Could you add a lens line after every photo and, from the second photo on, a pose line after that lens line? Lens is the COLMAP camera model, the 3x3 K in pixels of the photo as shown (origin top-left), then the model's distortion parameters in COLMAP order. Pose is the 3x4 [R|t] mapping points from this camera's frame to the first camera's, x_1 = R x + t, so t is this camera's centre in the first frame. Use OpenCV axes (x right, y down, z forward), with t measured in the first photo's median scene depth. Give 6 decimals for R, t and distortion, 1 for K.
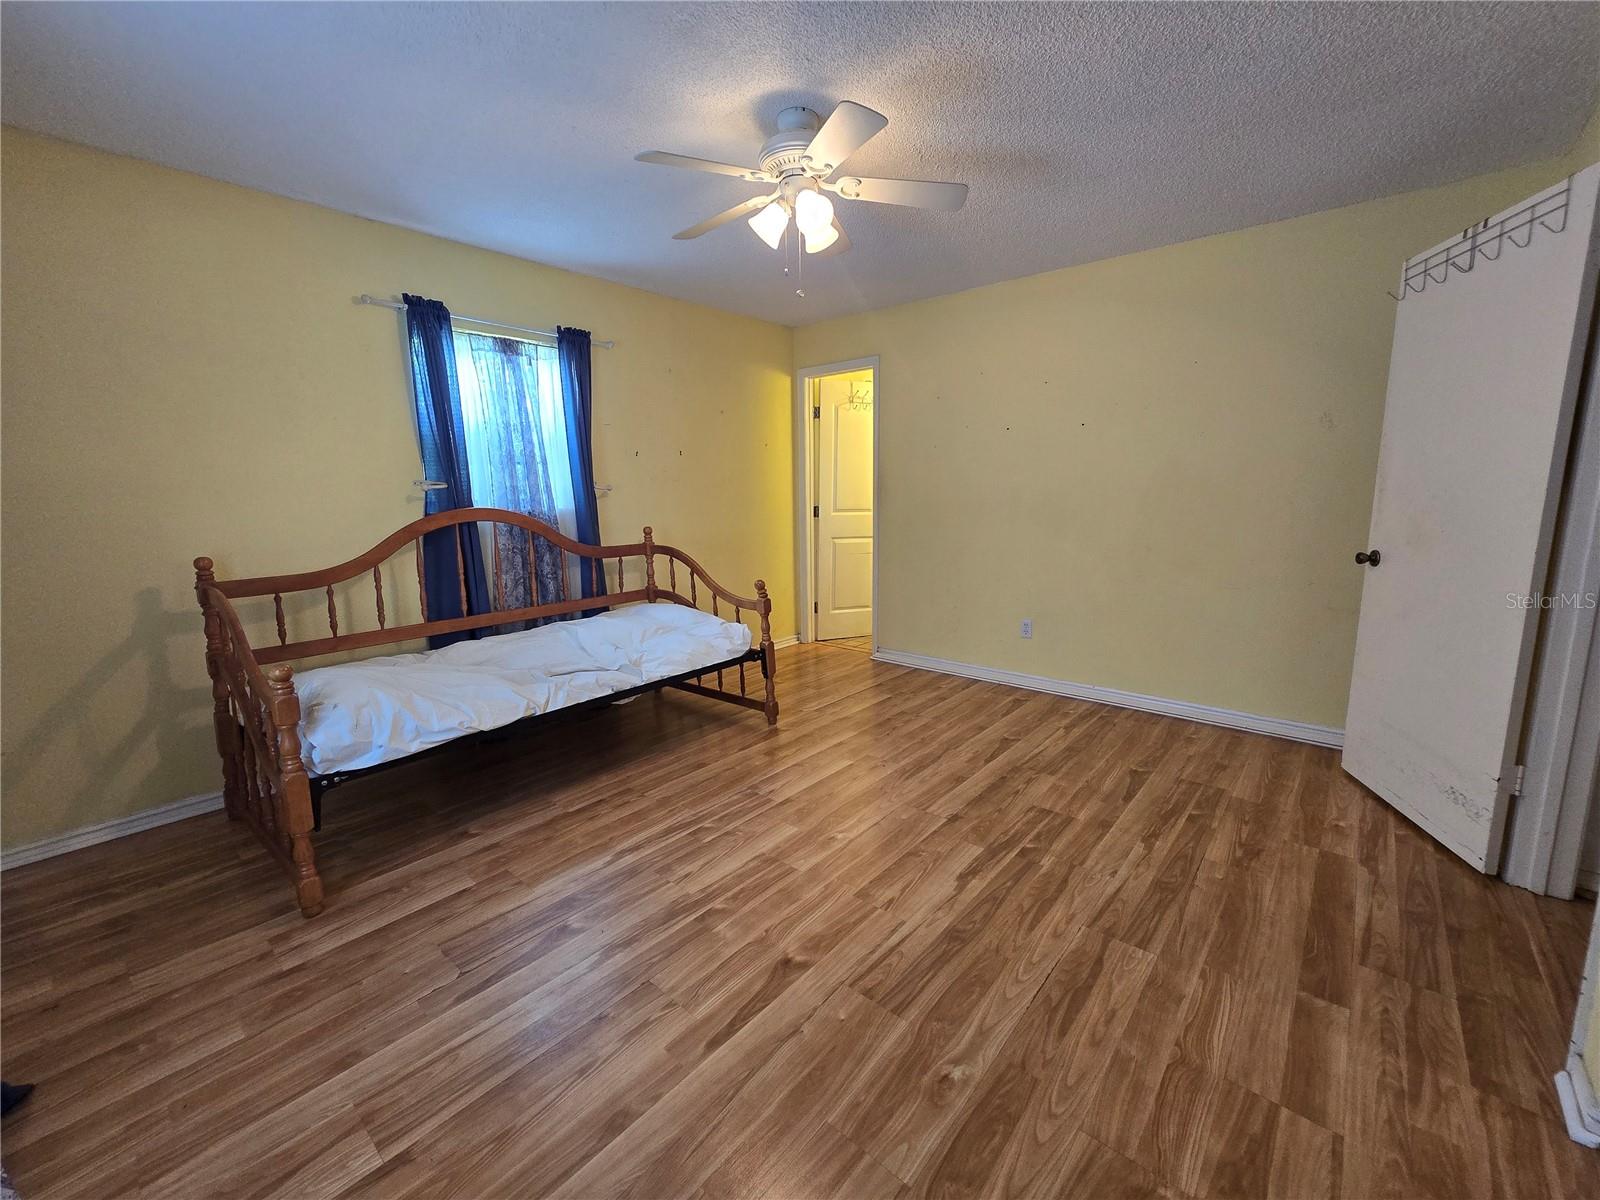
lens RADIAL K [[655.7, 0, 799.7], [0, 655.7, 594.1], [0, 0, 1]] dist [-0.001417, -0.001226]
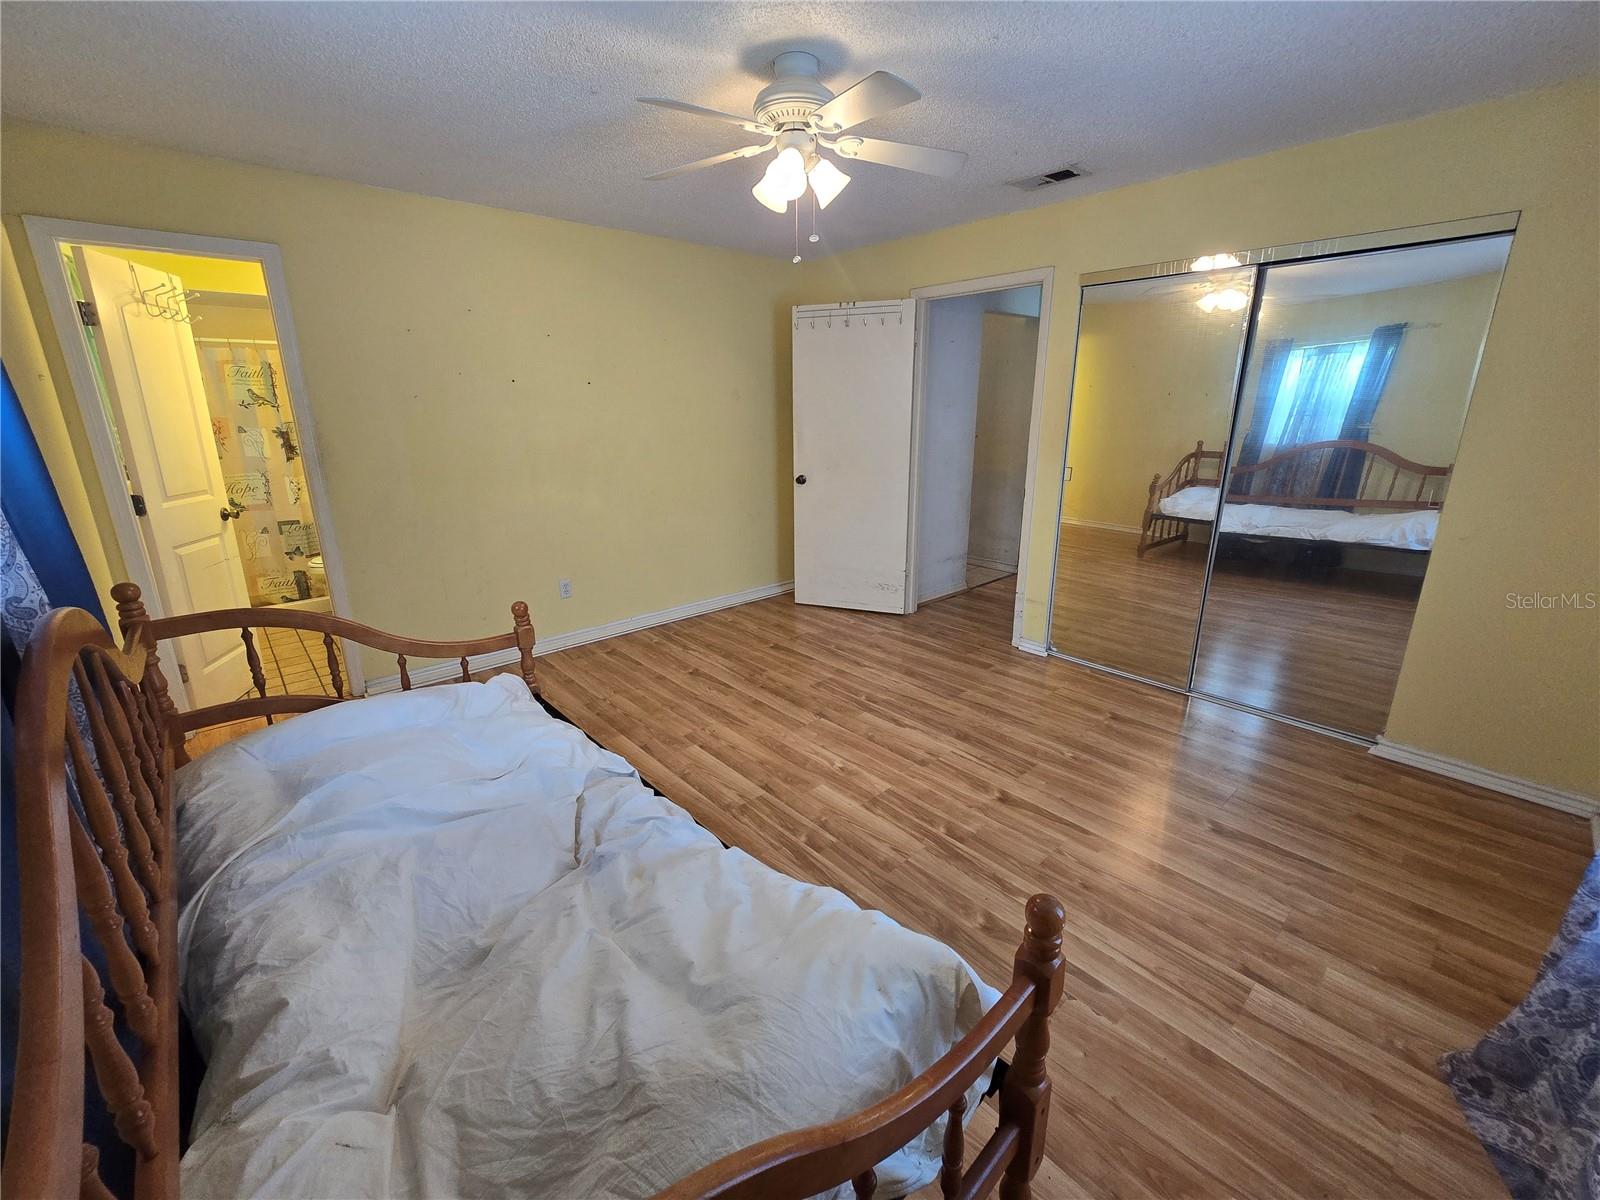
lens RADIAL K [[655.7, 0, 799.6], [0, 655.7, 596.2], [0, 0, 1]] dist [-0.001417, -0.001226]
pose [[0.116665, -0.267562, 0.956452, -1.042184], [0.166845, 0.954621, 0.246699, -0.225434], [-0.979057, 0.130798, 0.156013, 0.913647]]
